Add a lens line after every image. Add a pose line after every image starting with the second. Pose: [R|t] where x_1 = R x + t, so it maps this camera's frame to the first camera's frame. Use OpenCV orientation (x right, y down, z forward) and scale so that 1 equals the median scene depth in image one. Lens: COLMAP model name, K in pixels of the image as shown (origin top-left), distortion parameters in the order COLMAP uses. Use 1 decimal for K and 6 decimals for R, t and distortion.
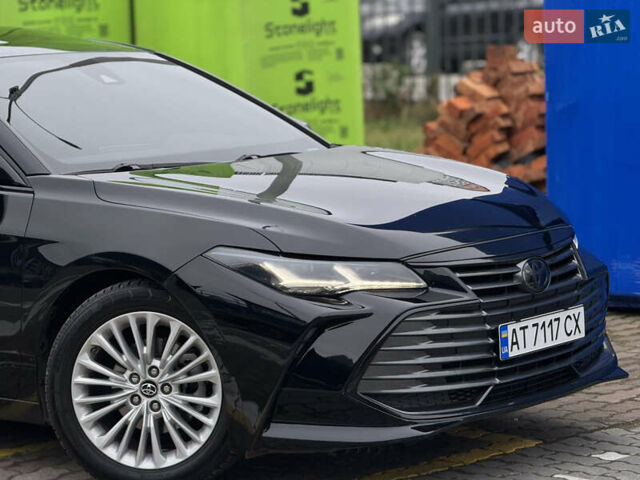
lens RADIAL K [[2244.5, 0, 320.0], [0, 2244.5, 240.0], [0, 0, 1]] dist [0.212723, 0.651247]
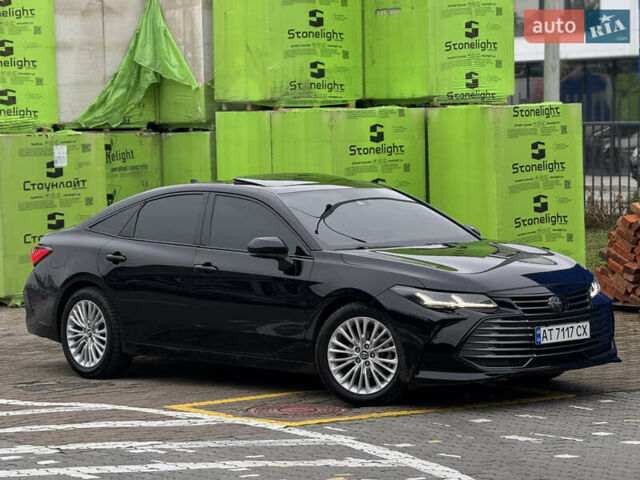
lens RADIAL K [[2244.5, 0, 320.0], [0, 2244.5, 240.0], [0, 0, 1]] dist [0.212723, 0.651247]
pose [[0.983397, 0.014748, -0.180867, 0.251615], [-0.023879, 0.998542, -0.048414, 0.061522], [0.179889, 0.051929, 0.982315, -1.015465]]
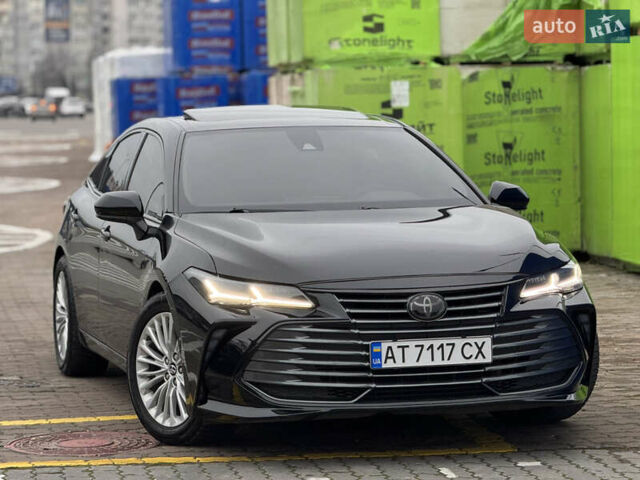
lens RADIAL K [[2244.5, 0, 320.0], [0, 2244.5, 240.0], [0, 0, 1]] dist [0.212723, 0.651247]
pose [[0.788848, 0.049435, -0.612597, 0.836079], [-0.069186, 0.997567, -0.008590, -0.007123], [0.610682, 0.049159, 0.790349, -0.038702]]
